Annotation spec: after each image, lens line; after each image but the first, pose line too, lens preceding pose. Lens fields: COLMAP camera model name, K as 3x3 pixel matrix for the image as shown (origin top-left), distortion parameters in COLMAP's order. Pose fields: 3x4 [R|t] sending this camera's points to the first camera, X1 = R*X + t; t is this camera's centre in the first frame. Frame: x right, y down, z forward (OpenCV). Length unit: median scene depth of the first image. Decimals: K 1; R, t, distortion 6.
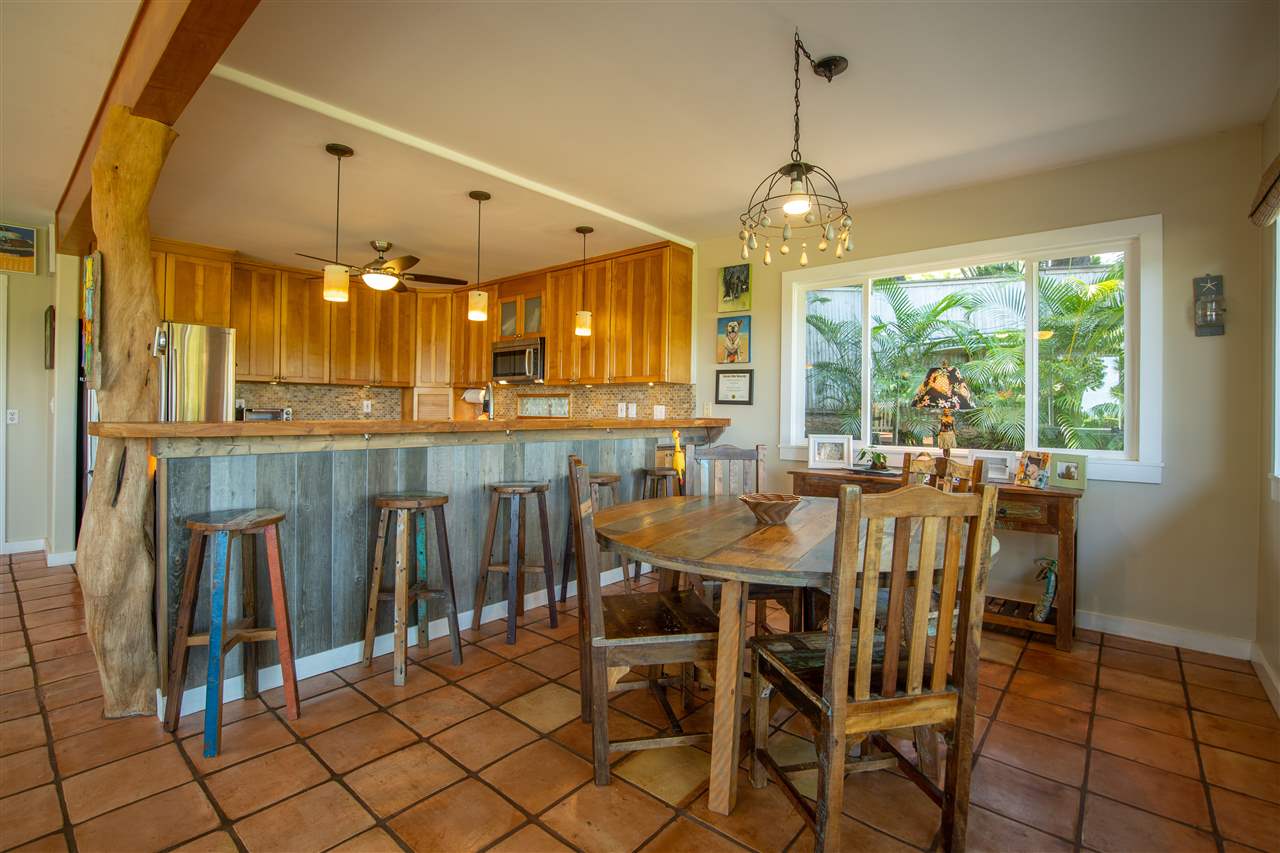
lens RADIAL K [[570.1, 0, 629.3], [0, 570.1, 407.0], [0, 0, 1]] dist [-0.033027, 0.004313]
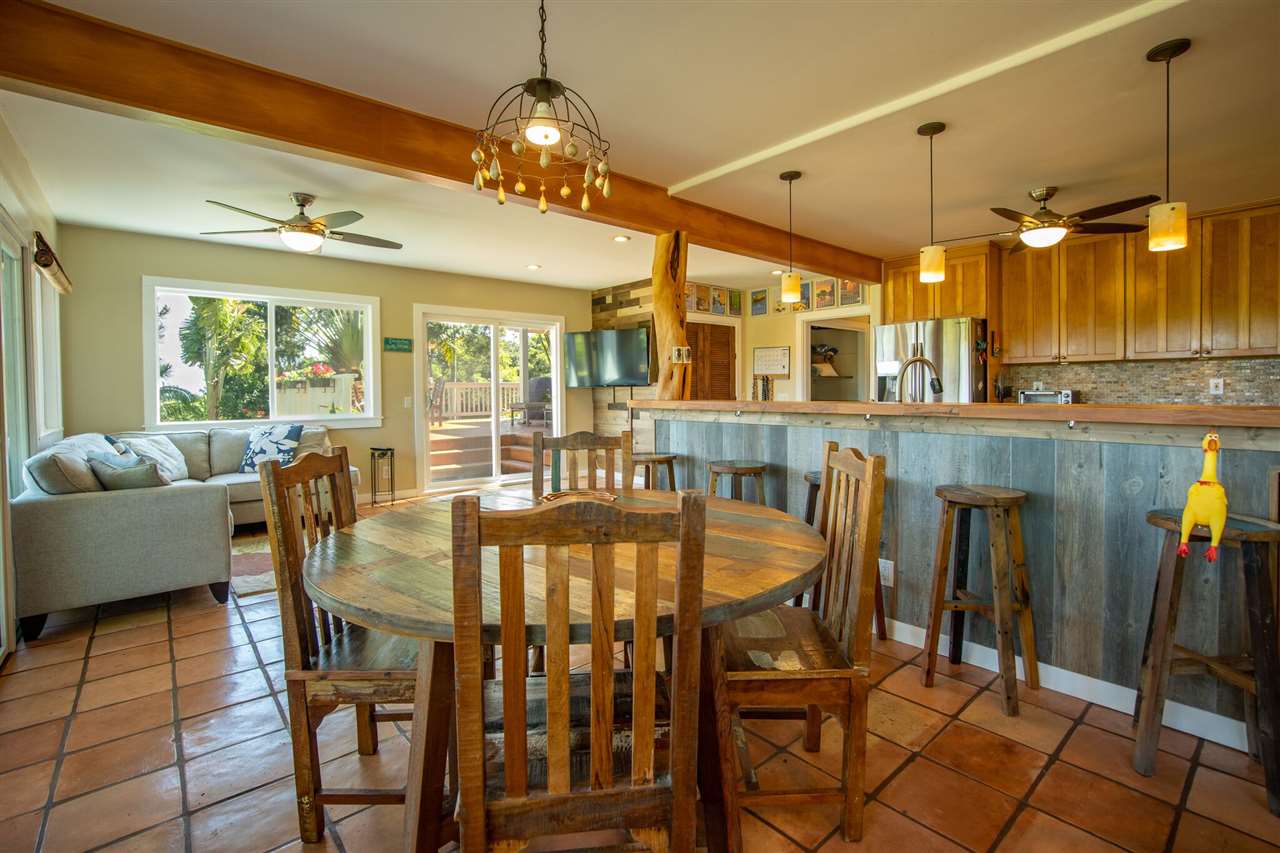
lens RADIAL K [[570.1, 0, 637.7], [0, 570.1, 393.6], [0, 0, 1]] dist [-0.033027, 0.004313]
pose [[-0.131789, -0.007112, -0.991252, 0.355792], [0.009847, 0.999916, -0.008484, 0.007331], [0.991229, -0.010879, -0.131707, 0.407986]]
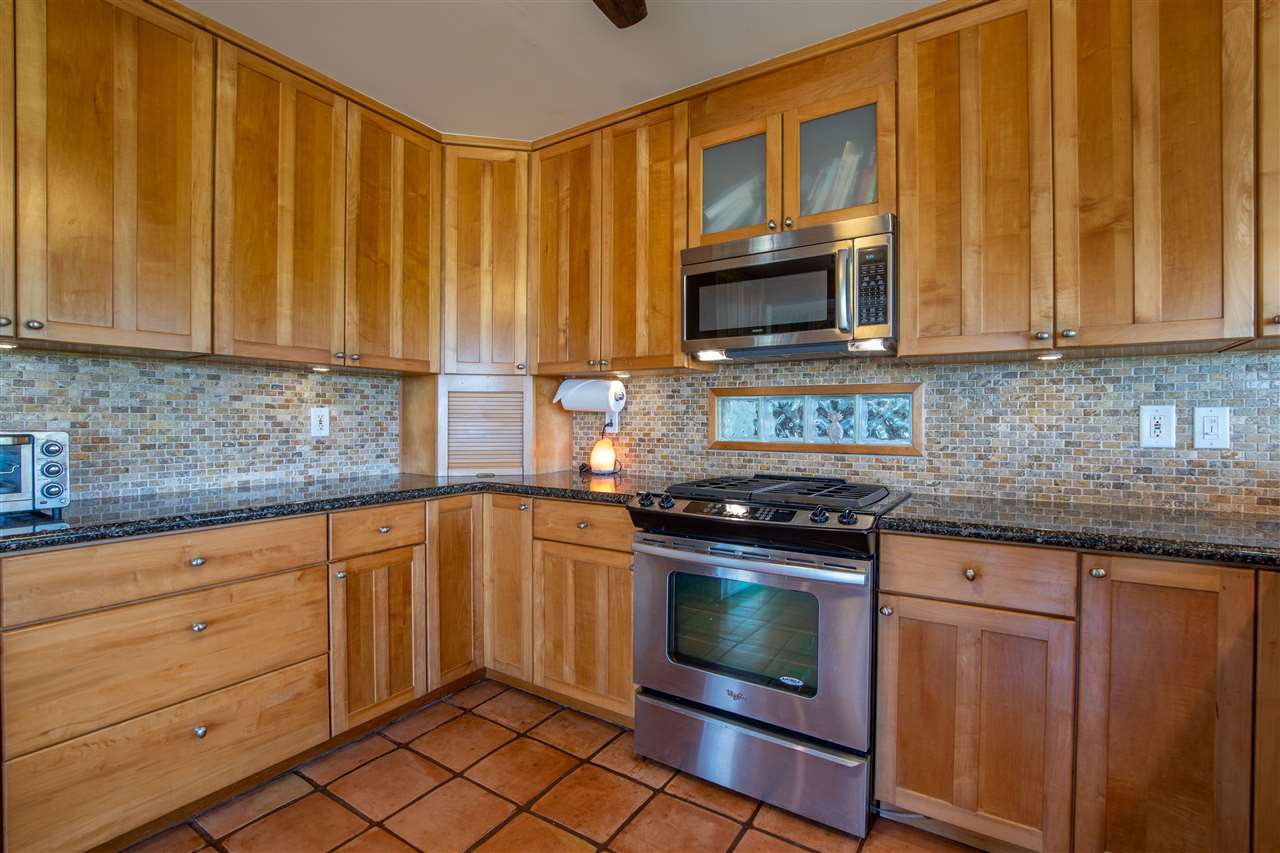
lens RADIAL K [[570.1, 0, 634.2], [0, 570.1, 426.0], [0, 0, 1]] dist [-0.033027, 0.004313]
pose [[0.990686, -0.010648, 0.135746, -0.331201], [0.009060, 0.999883, 0.012307, -0.001522], [-0.135861, -0.010962, 0.990667, 0.643265]]
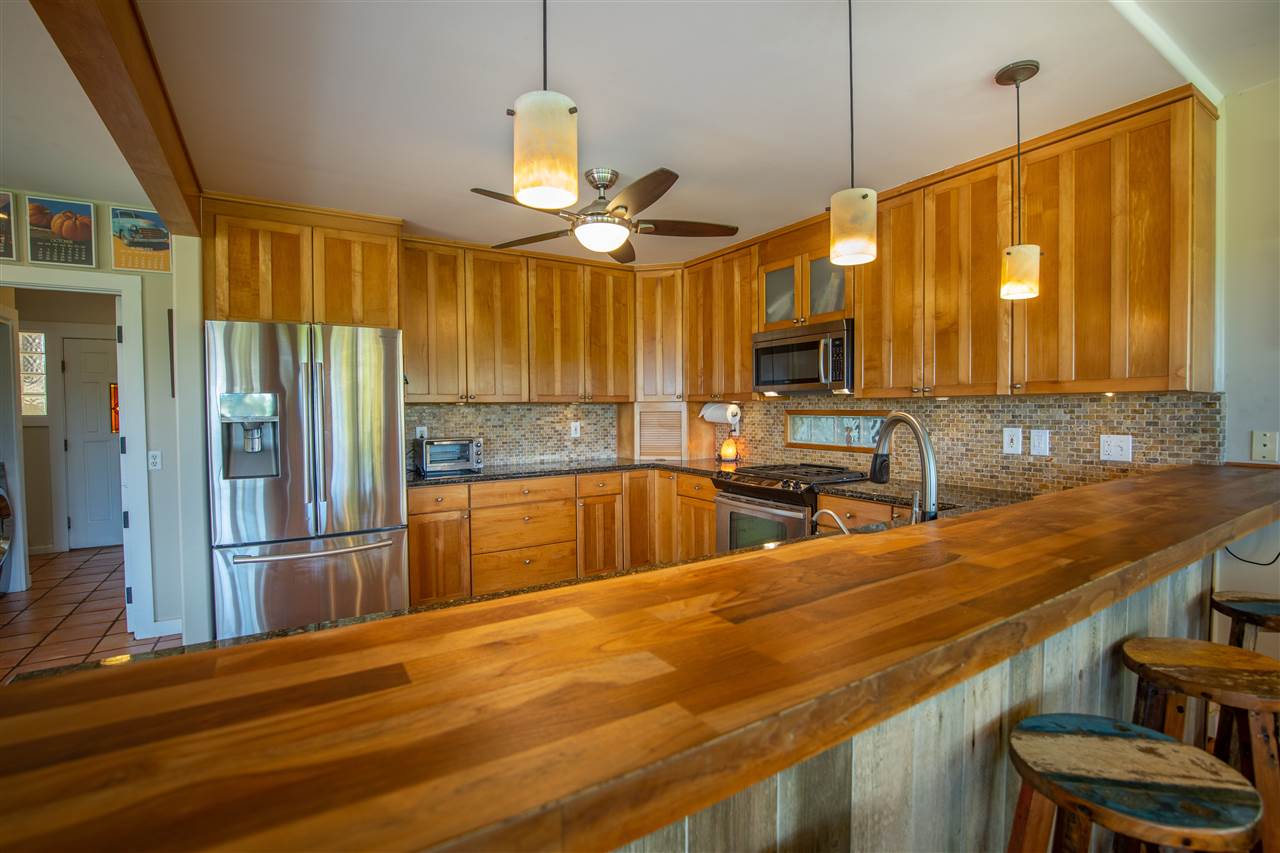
lens RADIAL K [[570.1, 0, 636.6], [0, 570.1, 424.9], [0, 0, 1]] dist [-0.033027, 0.004313]
pose [[0.955746, -0.011789, -0.293956, -0.180997], [0.020807, 0.999403, 0.027571, -0.029406], [0.293455, -0.032467, 0.955421, 0.335343]]
